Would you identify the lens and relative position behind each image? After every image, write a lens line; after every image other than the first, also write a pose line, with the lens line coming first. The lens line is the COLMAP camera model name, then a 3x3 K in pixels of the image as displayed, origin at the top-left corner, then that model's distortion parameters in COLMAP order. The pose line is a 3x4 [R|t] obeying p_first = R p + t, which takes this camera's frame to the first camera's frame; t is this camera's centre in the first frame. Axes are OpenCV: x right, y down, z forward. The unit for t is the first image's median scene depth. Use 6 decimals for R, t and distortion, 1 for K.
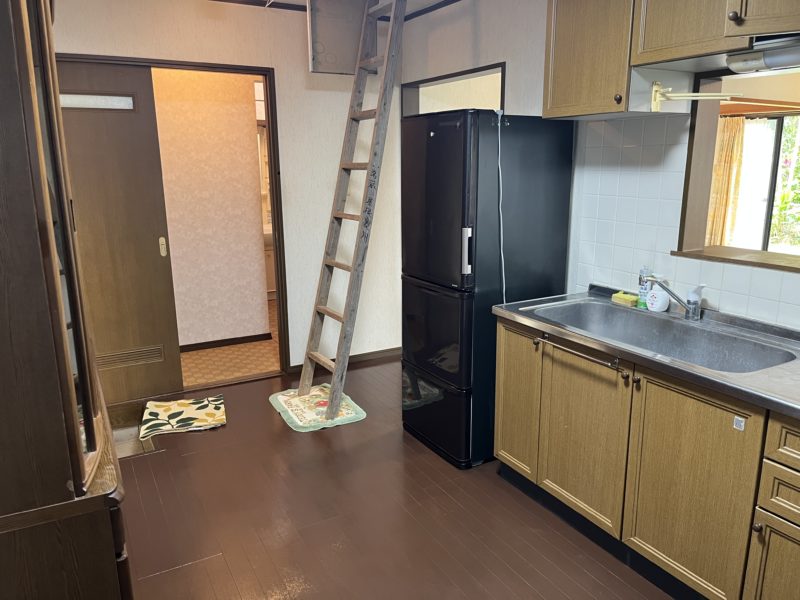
lens RADIAL K [[607.9, 0, 400.0], [0, 607.9, 300.0], [0, 0, 1]] dist [0.070163, -0.098181]
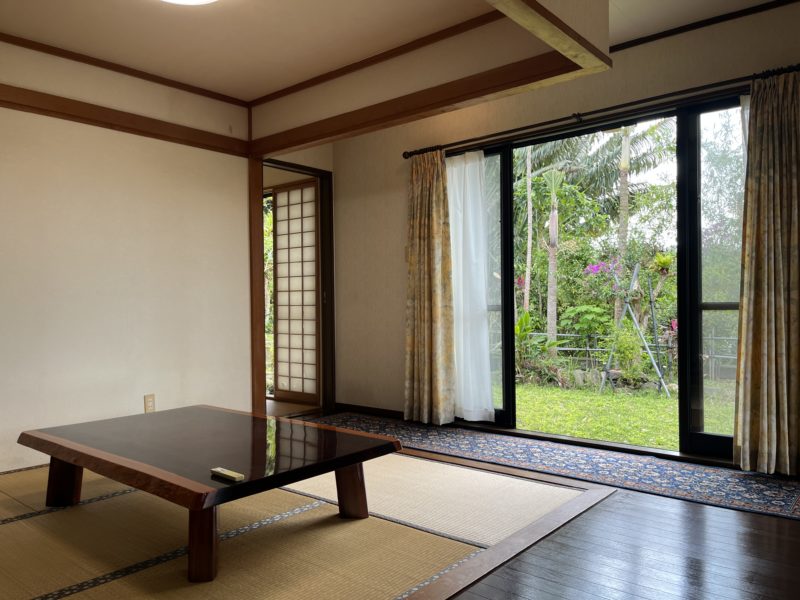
lens RADIAL K [[607.9, 0, 400.0], [0, 607.9, 300.0], [0, 0, 1]] dist [0.070163, -0.098181]
pose [[0.935242, 0.001631, 0.354006, 0.326533], [0.081396, 0.972207, -0.219517, -0.062304], [-0.344525, 0.234116, 0.909116, 0.545948]]
